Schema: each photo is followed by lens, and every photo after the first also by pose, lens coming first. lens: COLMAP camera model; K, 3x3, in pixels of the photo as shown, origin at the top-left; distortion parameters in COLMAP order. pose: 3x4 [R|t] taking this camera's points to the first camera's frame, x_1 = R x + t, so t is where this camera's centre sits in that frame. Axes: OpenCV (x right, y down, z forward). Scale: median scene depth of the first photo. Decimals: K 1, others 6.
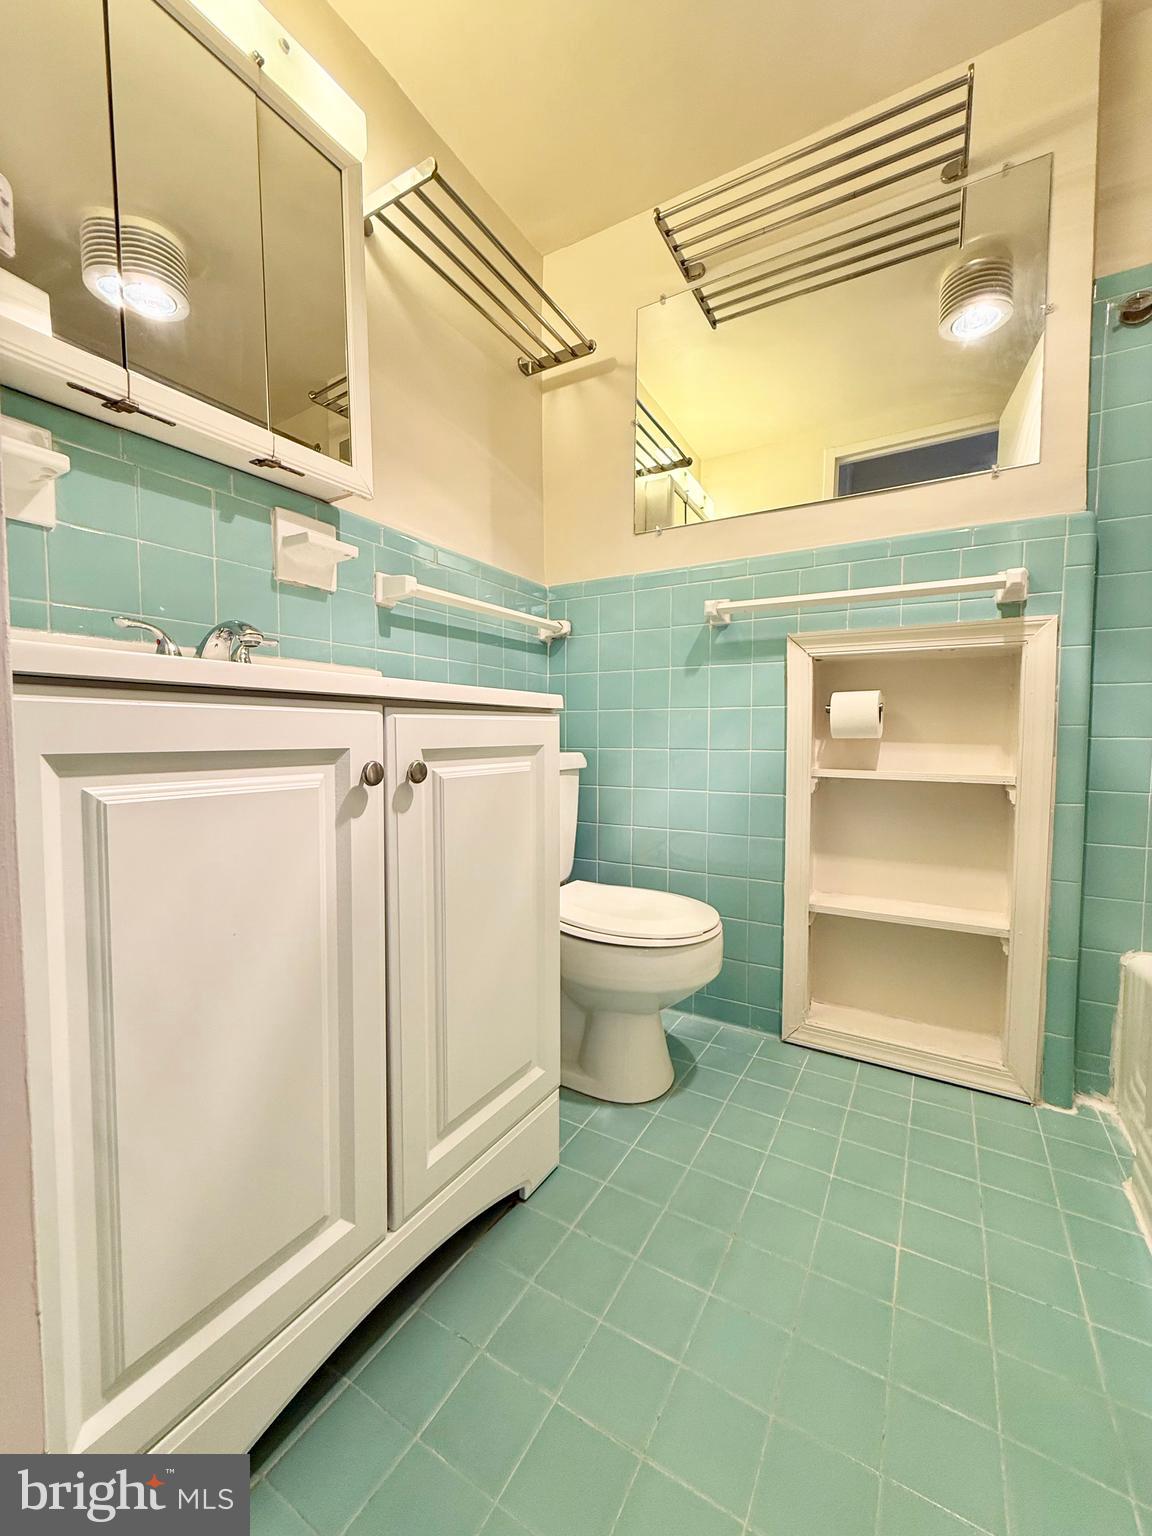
lens RADIAL K [[613.3, 0, 576.5], [0, 613.3, 766.8], [0, 0, 1]] dist [0.000216, 0.001054]
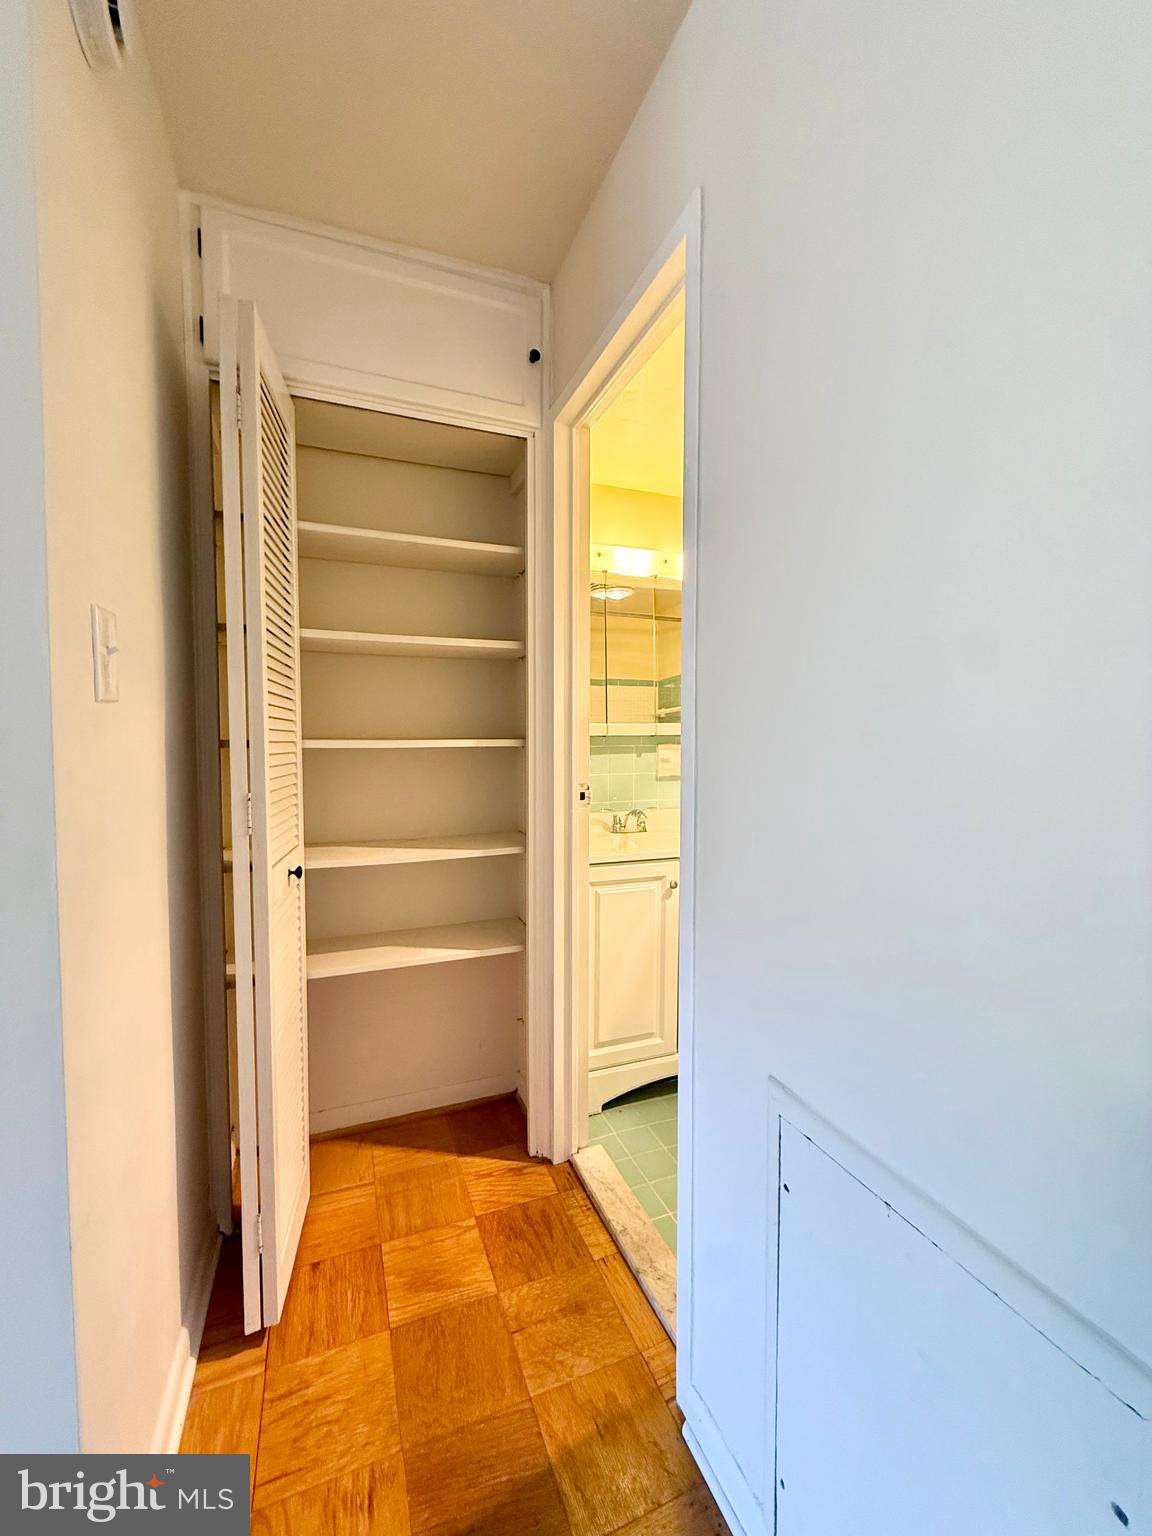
lens RADIAL K [[613.3, 0, 576.1], [0, 613.3, 767.0], [0, 0, 1]] dist [0.000216, 0.001054]
pose [[0.787958, 0.024979, -0.615222, 1.068318], [-0.027670, 0.999604, 0.005148, -0.546904], [0.615106, 0.012967, 0.788337, -1.562143]]
